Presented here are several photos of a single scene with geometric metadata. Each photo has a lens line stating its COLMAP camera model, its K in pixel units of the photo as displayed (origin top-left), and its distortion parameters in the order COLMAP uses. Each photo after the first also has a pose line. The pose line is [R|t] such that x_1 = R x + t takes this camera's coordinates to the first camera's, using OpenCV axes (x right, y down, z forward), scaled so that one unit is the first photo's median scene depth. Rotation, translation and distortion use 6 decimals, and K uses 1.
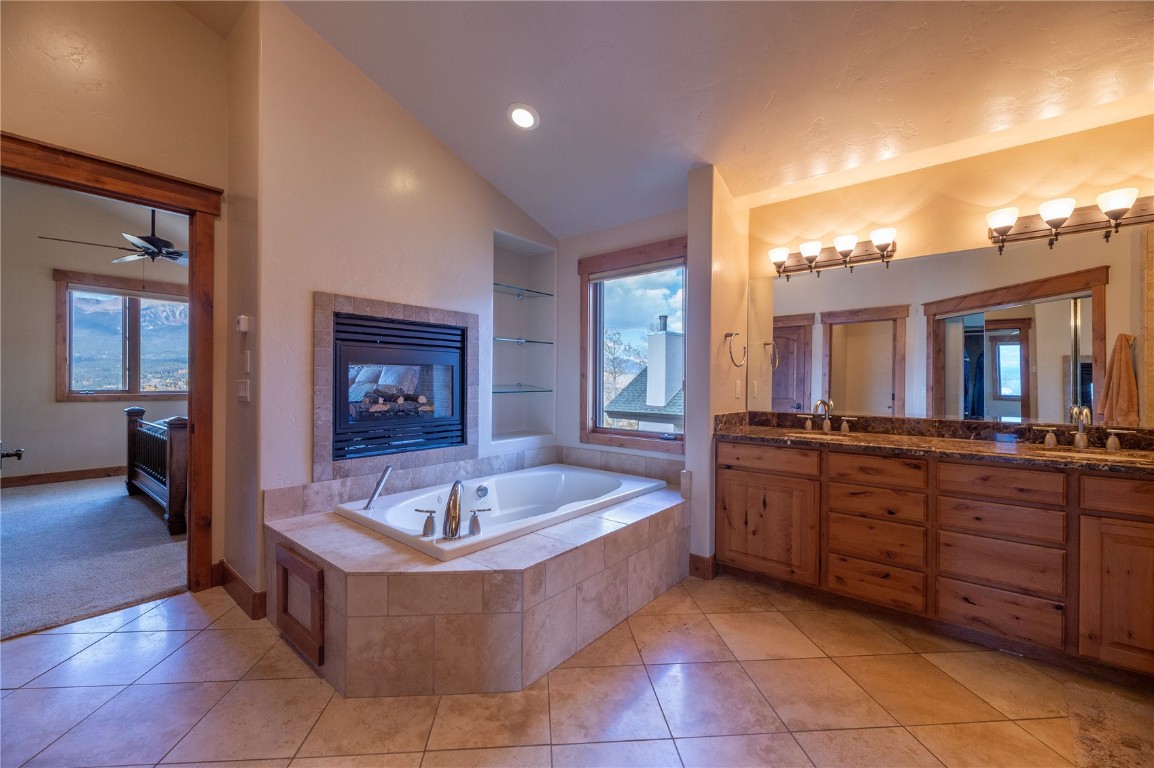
lens RADIAL K [[472.7, 0, 568.8], [0, 472.7, 384.2], [0, 0, 1]] dist [-0.002771, -0.000512]
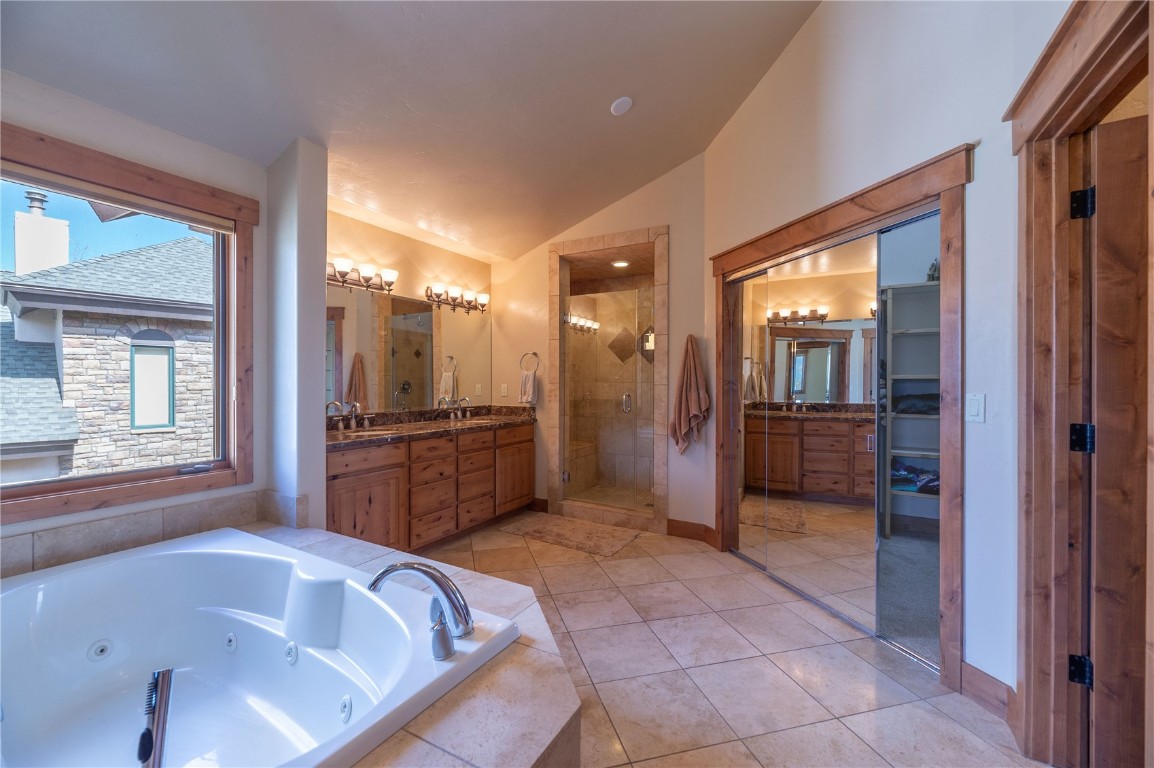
lens RADIAL K [[472.7, 0, 573.3], [0, 472.7, 381.6], [0, 0, 1]] dist [-0.002771, -0.000512]
pose [[-0.199561, -0.006888, 0.979861, -0.691514], [0.002383, 0.999969, 0.007515, -0.023306], [-0.979882, 0.003835, -0.199539, 0.722362]]
